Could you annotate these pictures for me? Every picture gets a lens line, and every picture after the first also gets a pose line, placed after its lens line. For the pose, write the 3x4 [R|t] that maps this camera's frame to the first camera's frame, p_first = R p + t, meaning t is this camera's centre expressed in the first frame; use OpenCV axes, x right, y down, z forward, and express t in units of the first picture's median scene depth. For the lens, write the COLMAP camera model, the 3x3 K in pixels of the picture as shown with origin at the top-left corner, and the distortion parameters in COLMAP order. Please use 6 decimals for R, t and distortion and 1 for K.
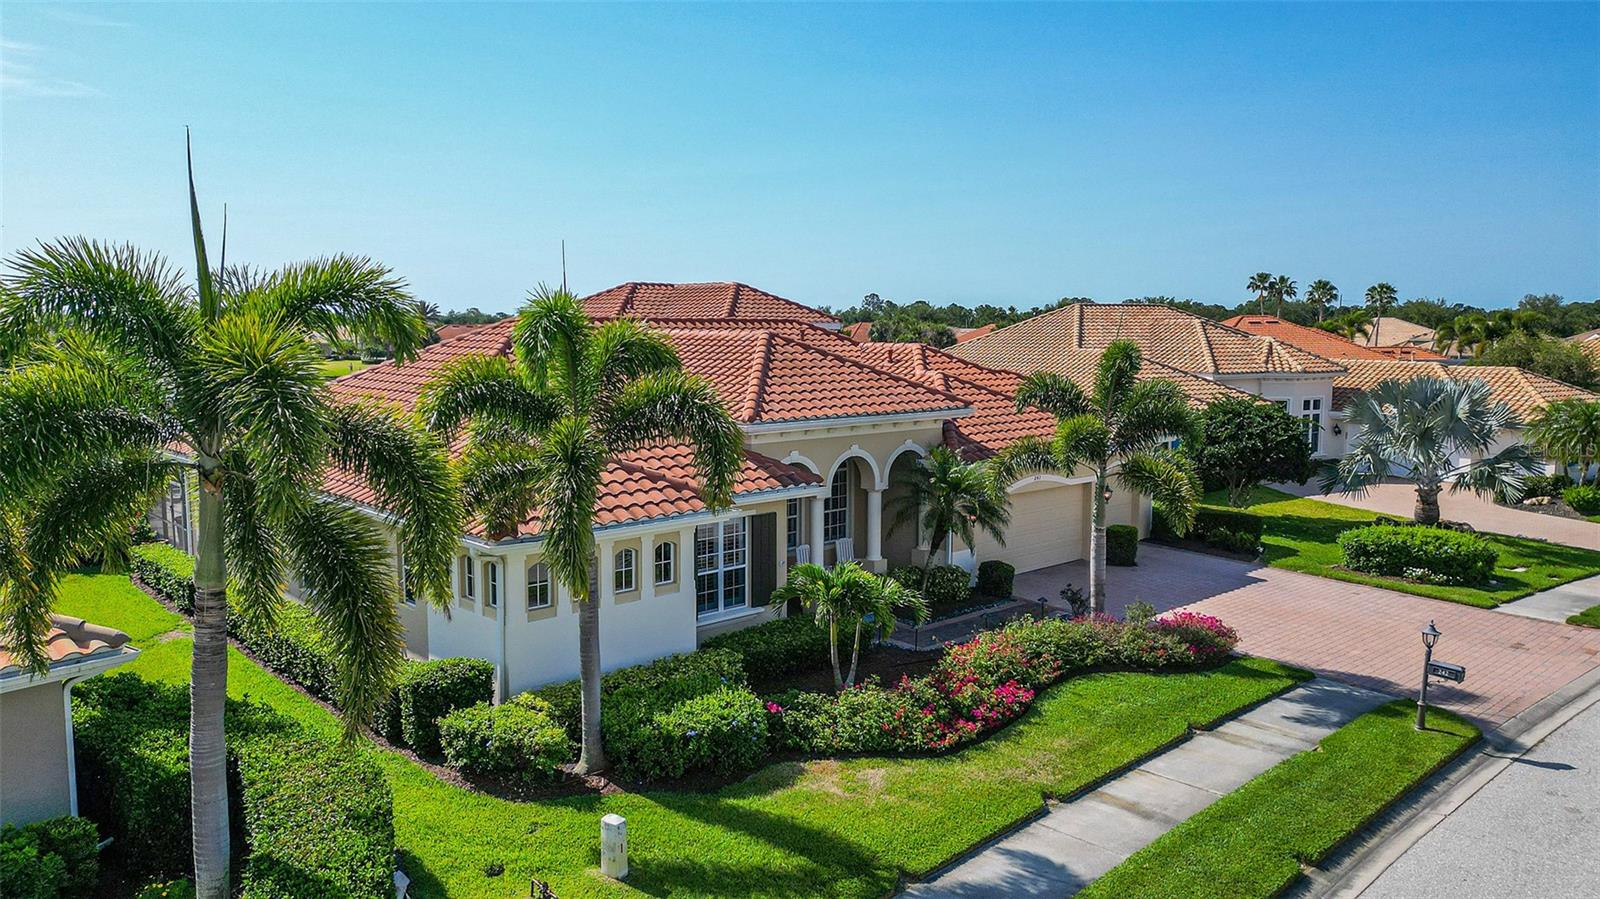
lens RADIAL K [[1135.4, 0, 792.8], [0, 1135.4, 453.4], [0, 0, 1]] dist [0.081803, -0.080092]
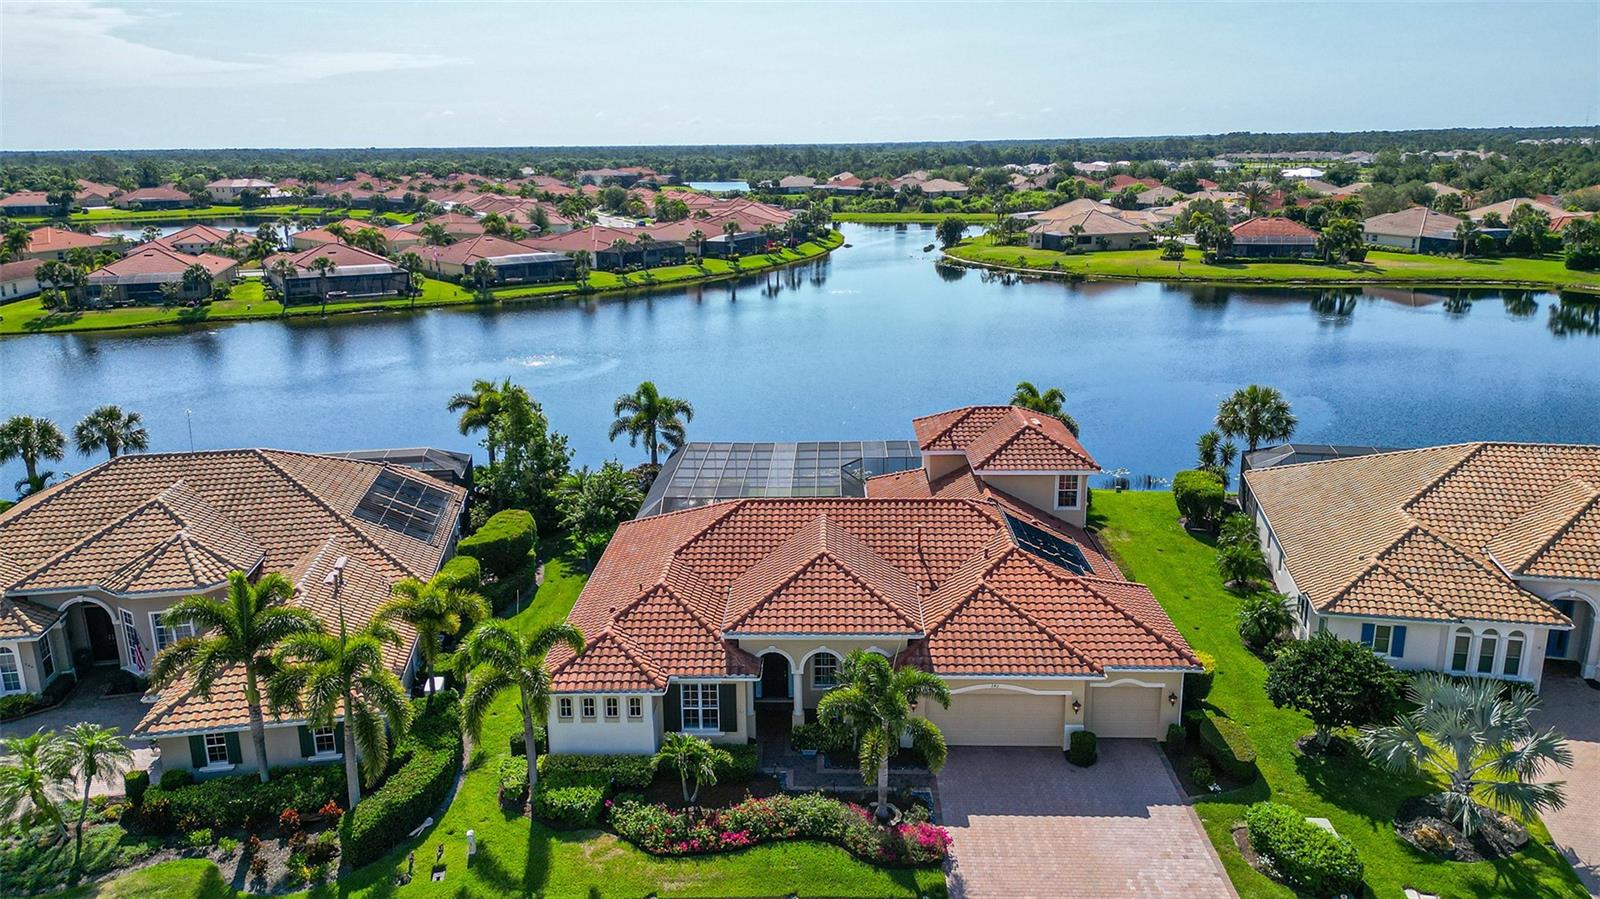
lens RADIAL K [[1135.4, 0, 792.8], [0, 1135.4, 453.4], [0, 0, 1]] dist [0.081803, -0.080092]
pose [[0.712101, 0.170965, -0.680942, 1.413211], [-0.062555, 0.981490, 0.181007, -0.743140], [0.699284, -0.086299, 0.709615, -0.203398]]
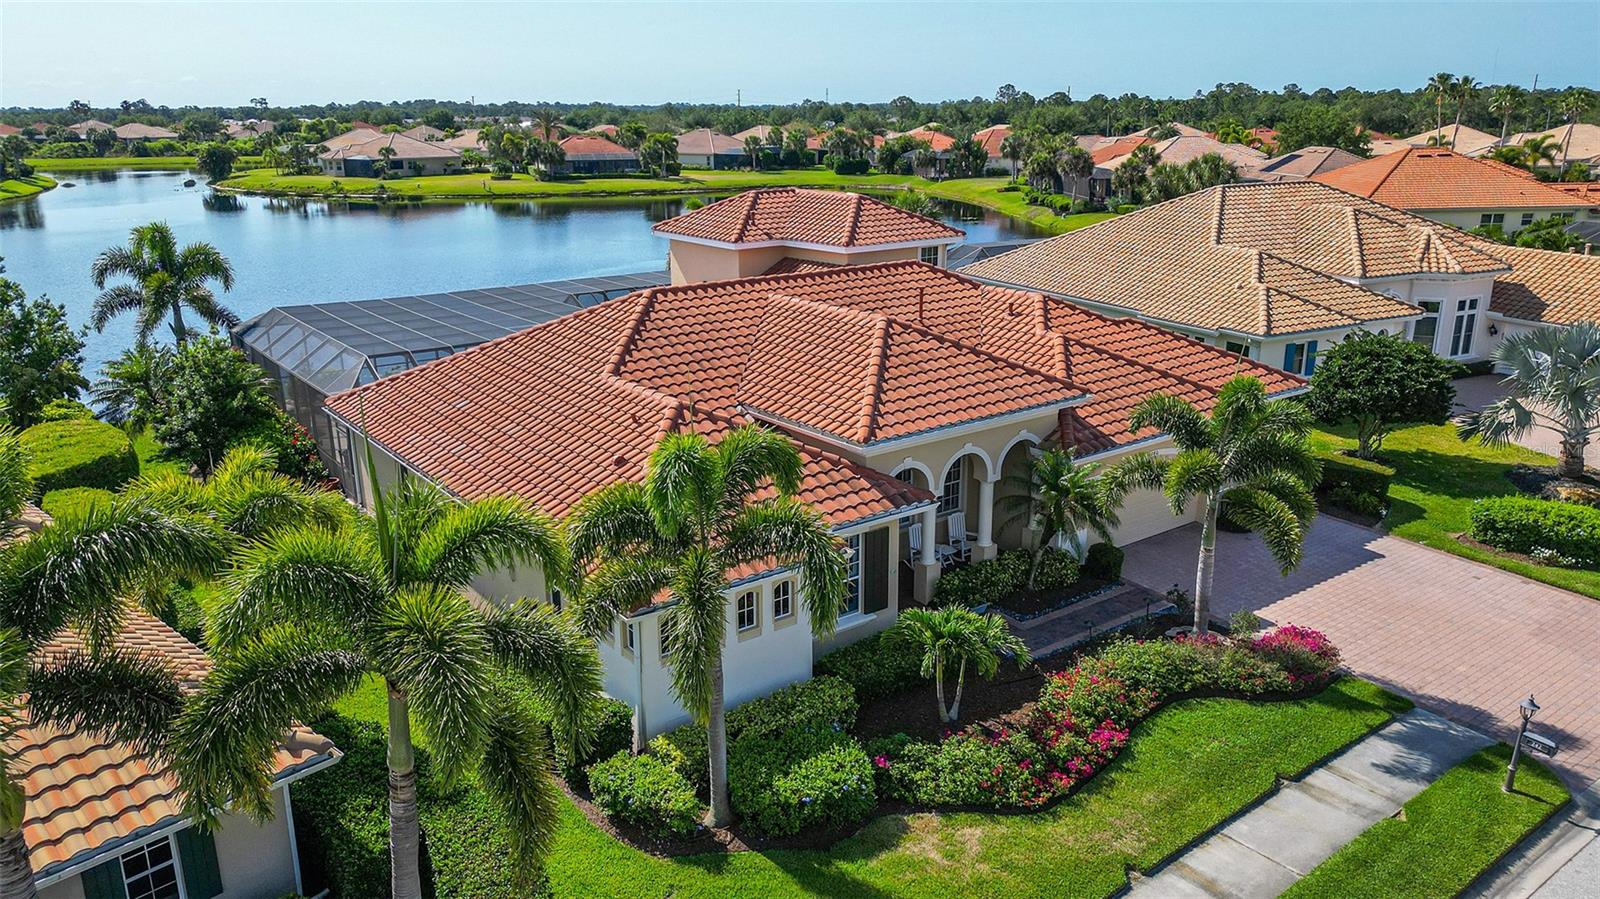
lens RADIAL K [[1135.4, 0, 792.8], [0, 1135.4, 453.4], [0, 0, 1]] dist [0.081803, -0.080092]
pose [[0.994106, 0.020192, -0.106516, 0.008719], [-0.000791, 0.983827, 0.179120, -0.239881], [0.108410, -0.177980, 0.978044, -0.032083]]
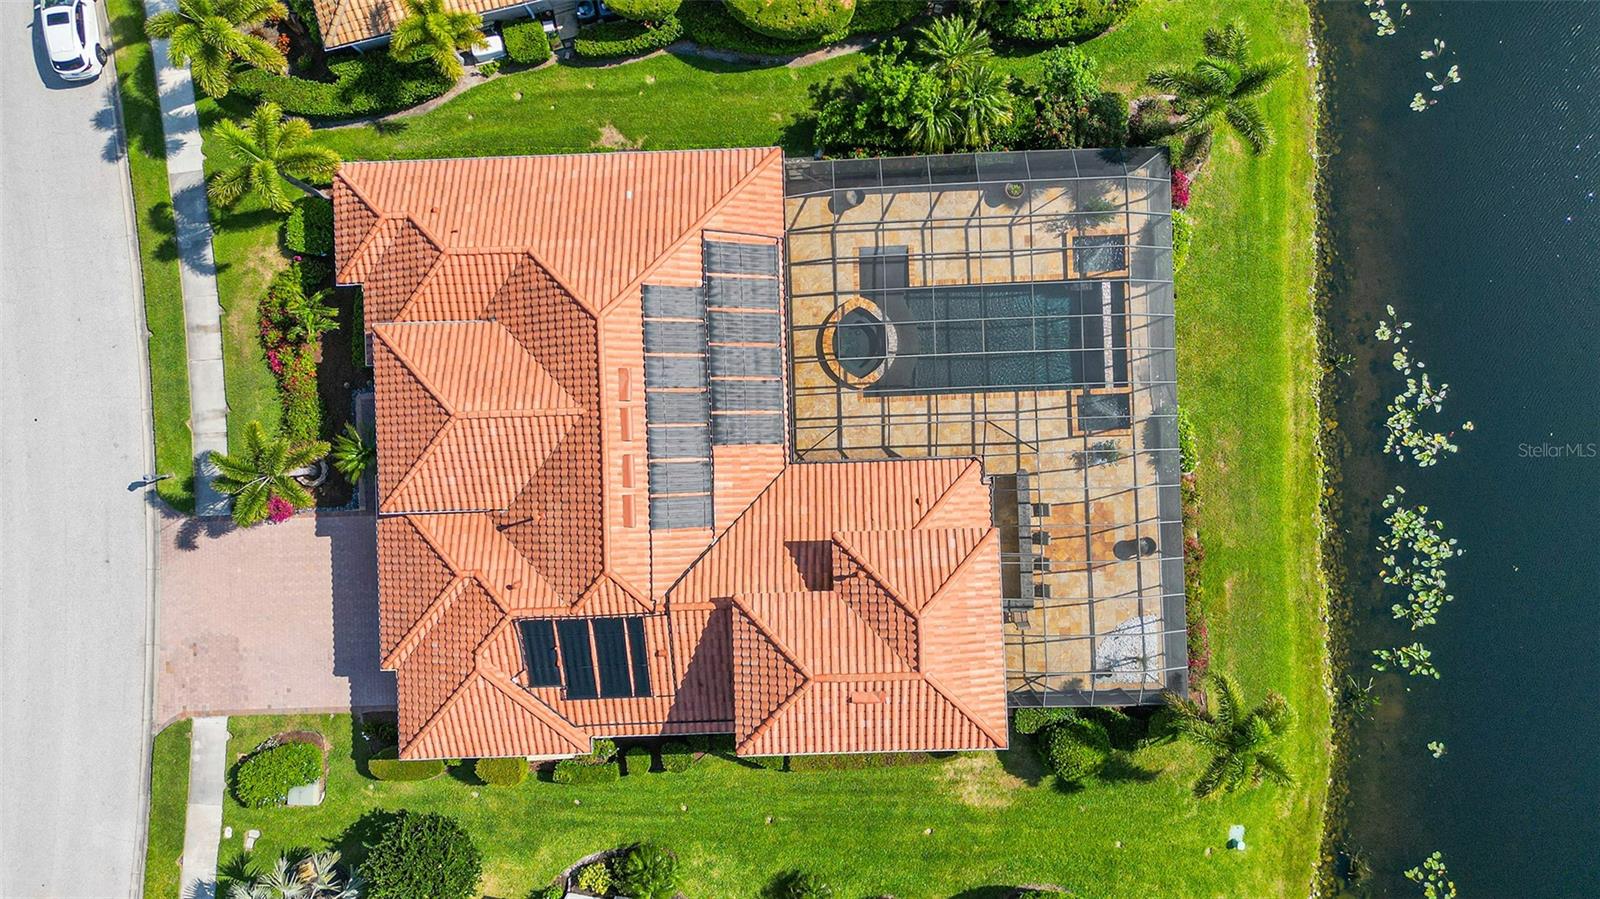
lens RADIAL K [[1135.4, 0, 792.8], [0, 1135.4, 453.4], [0, 0, 1]] dist [0.081803, -0.080092]
pose [[-0.655560, 0.755085, 0.009388, -0.414251], [-0.062256, -0.066432, 0.995847, -2.357800], [0.752572, 0.652253, 0.090559, 1.741979]]
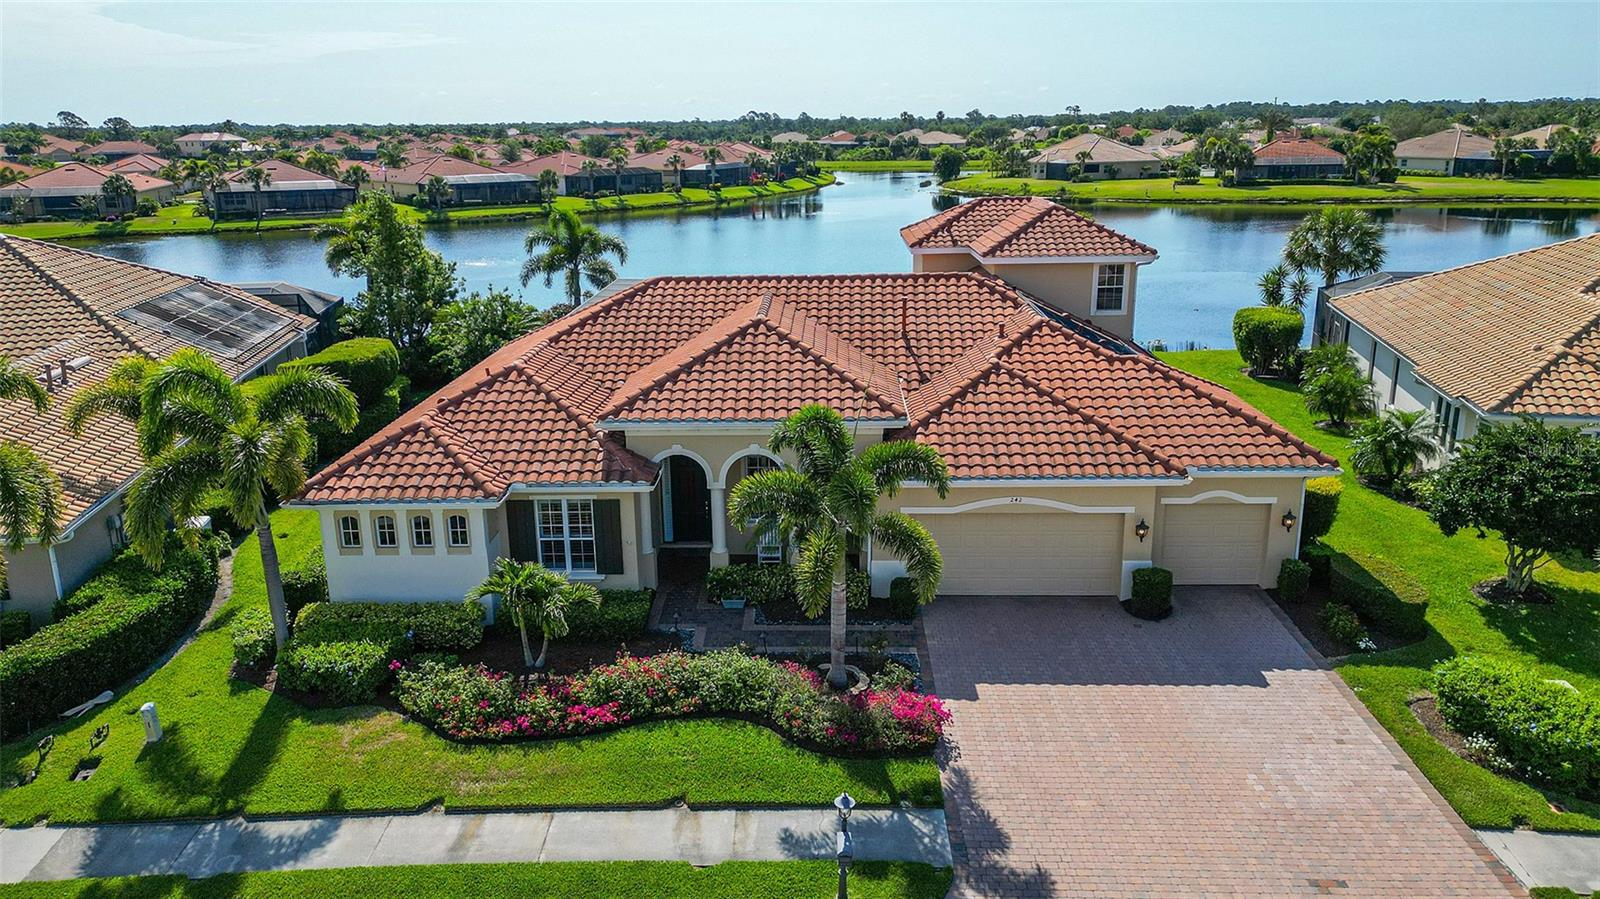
lens RADIAL K [[1135.4, 0, 792.8], [0, 1135.4, 453.4], [0, 0, 1]] dist [0.081803, -0.080092]
pose [[0.714154, 0.181083, -0.676161, 1.043399], [-0.061511, 0.978457, 0.197073, -0.274866], [0.697281, -0.099149, 0.709908, 0.358087]]
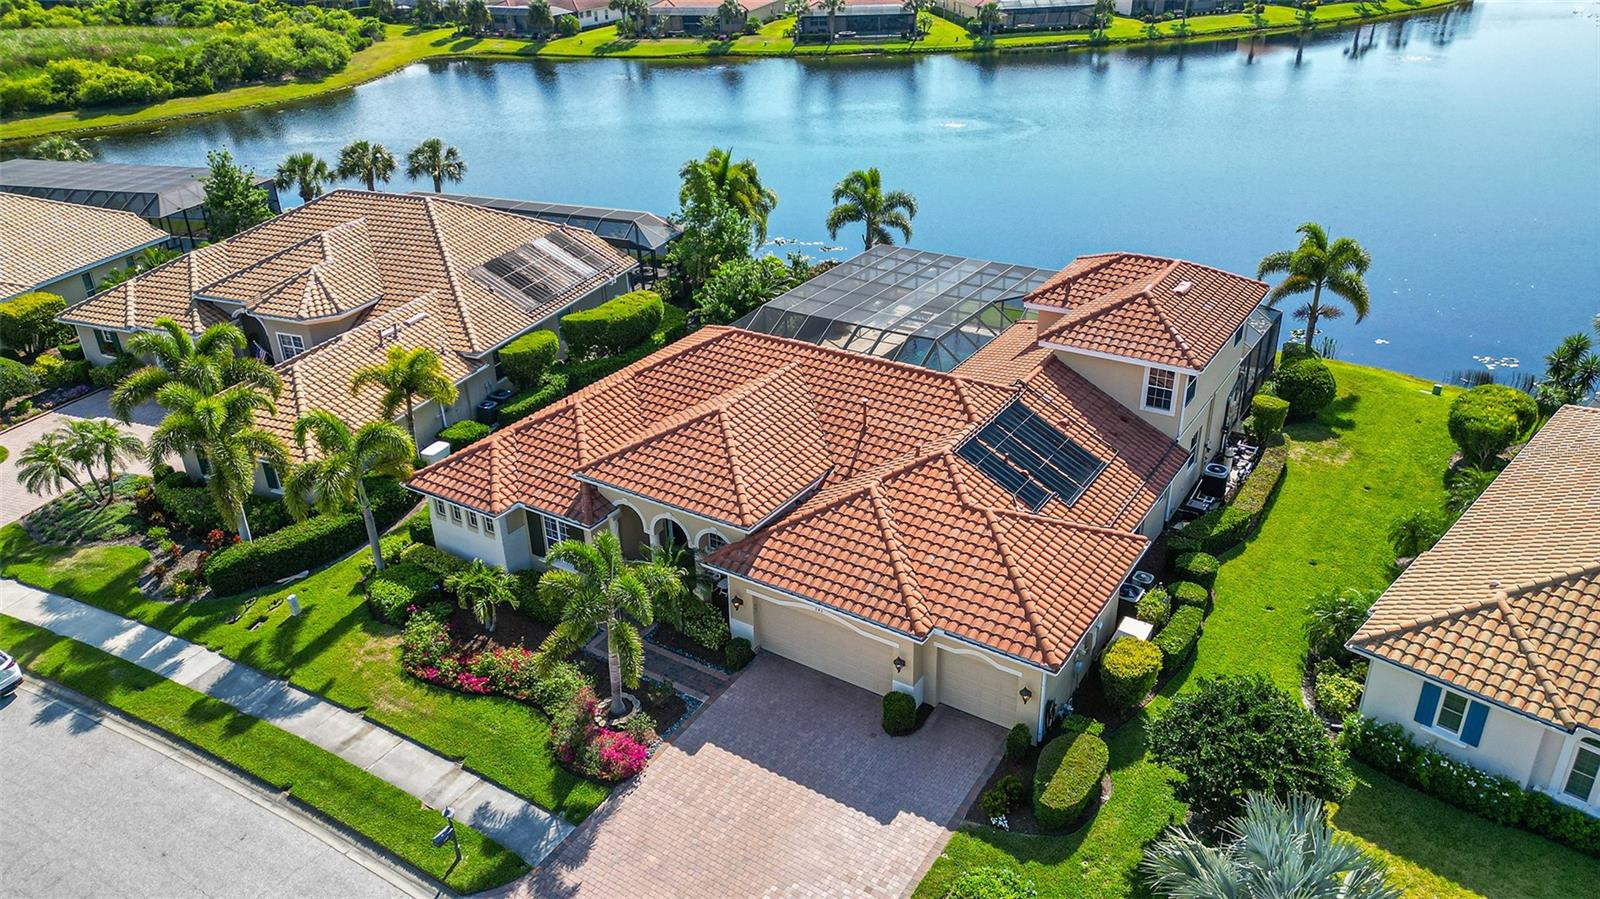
lens RADIAL K [[1112.8, 0, 796.4], [0, 1112.8, 453.0], [0, 0, 1]] dist [0.078328, -0.077741]
pose [[0.237917, 0.434047, -0.868906, 1.686278], [-0.080688, 0.900334, 0.427653, -0.908135], [0.967928, -0.031636, 0.249227, 1.058610]]
